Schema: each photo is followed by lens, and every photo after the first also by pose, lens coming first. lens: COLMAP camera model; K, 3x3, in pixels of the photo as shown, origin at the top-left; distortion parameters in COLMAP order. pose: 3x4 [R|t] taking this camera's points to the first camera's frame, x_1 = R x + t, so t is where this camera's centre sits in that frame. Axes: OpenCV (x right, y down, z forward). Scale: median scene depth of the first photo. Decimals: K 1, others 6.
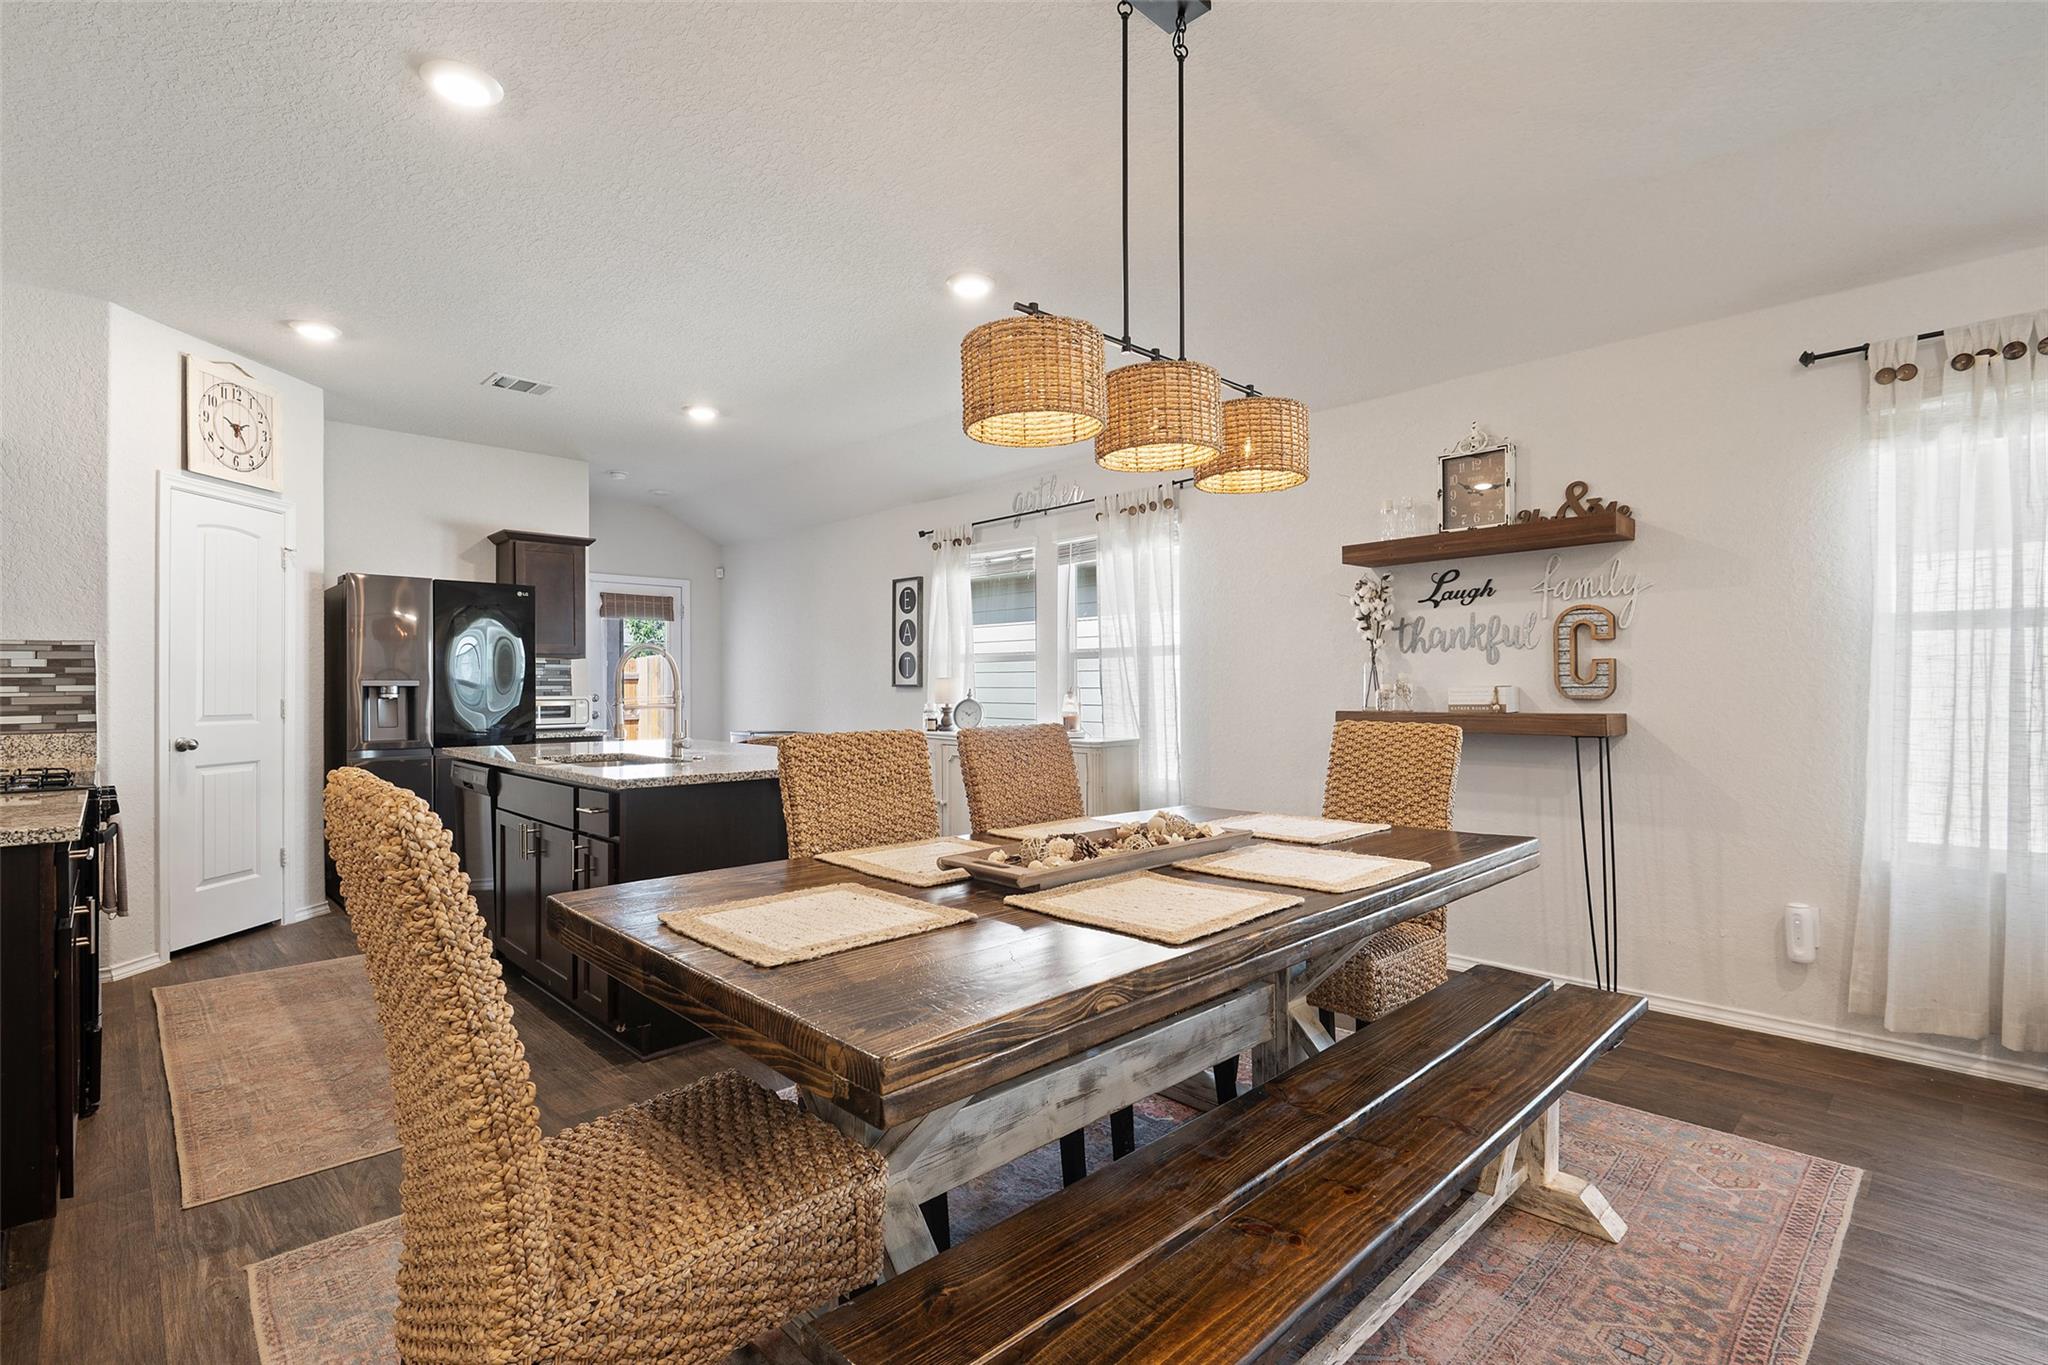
lens RADIAL K [[952.9, 0, 1021.8], [0, 952.9, 683.0], [0, 0, 1]] dist [-0.001528, -0.001057]
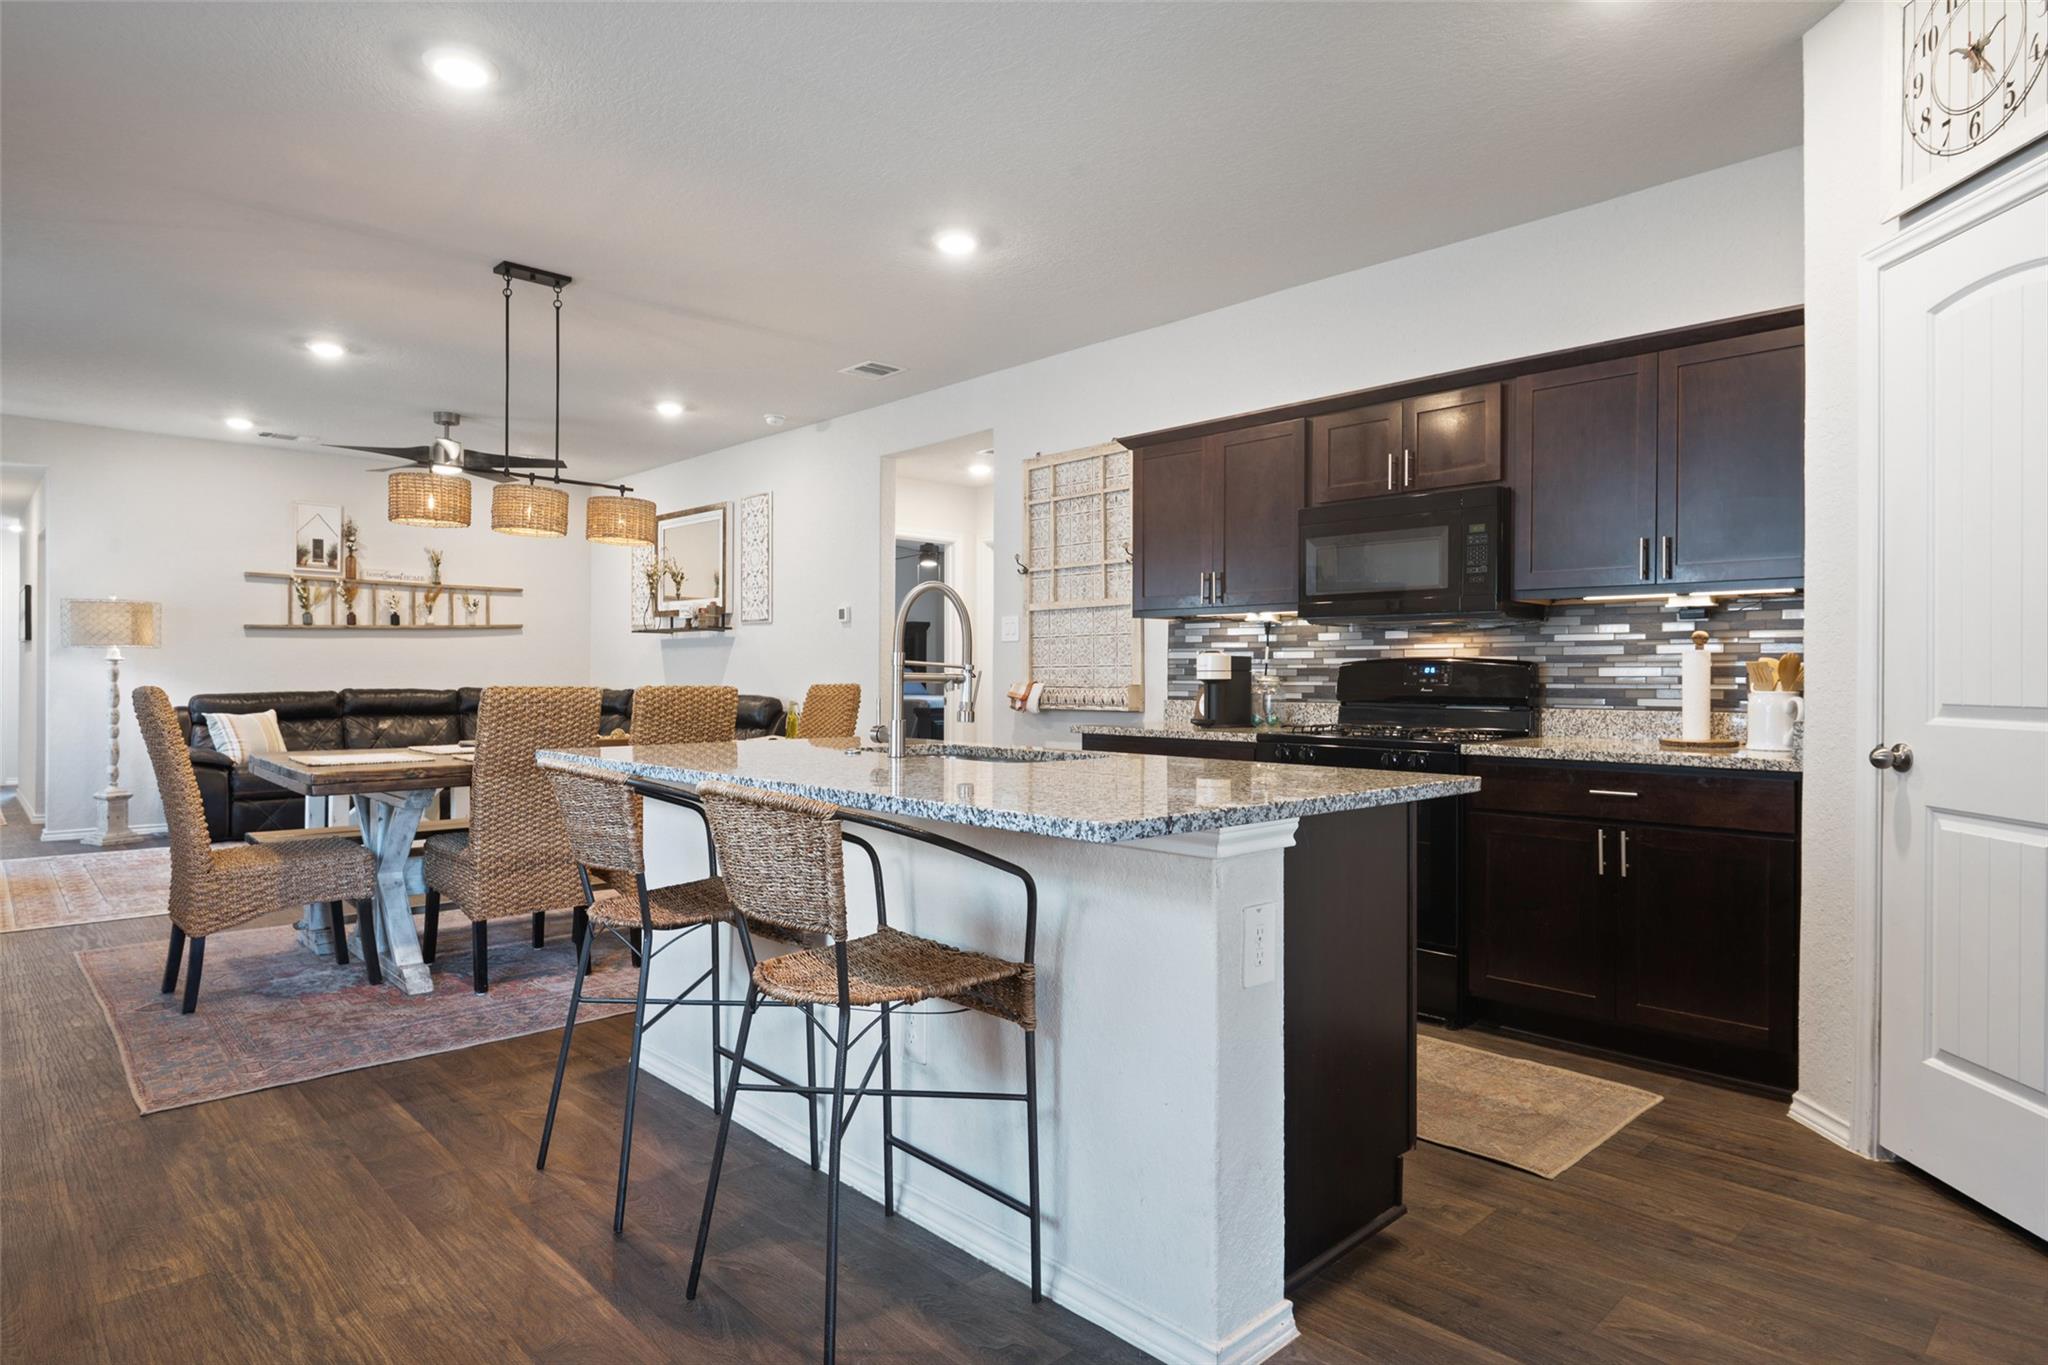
lens RADIAL K [[1138.0, 0, 1025.8], [0, 1138.0, 681.9], [0, 0, 1]] dist [-0.005199, -0.000240]
pose [[-0.999984, -0.002818, 0.004939, -0.451243], [-0.002820, 0.999996, -0.000501, 0.027780], [-0.004937, -0.000515, -0.999988, 1.754630]]
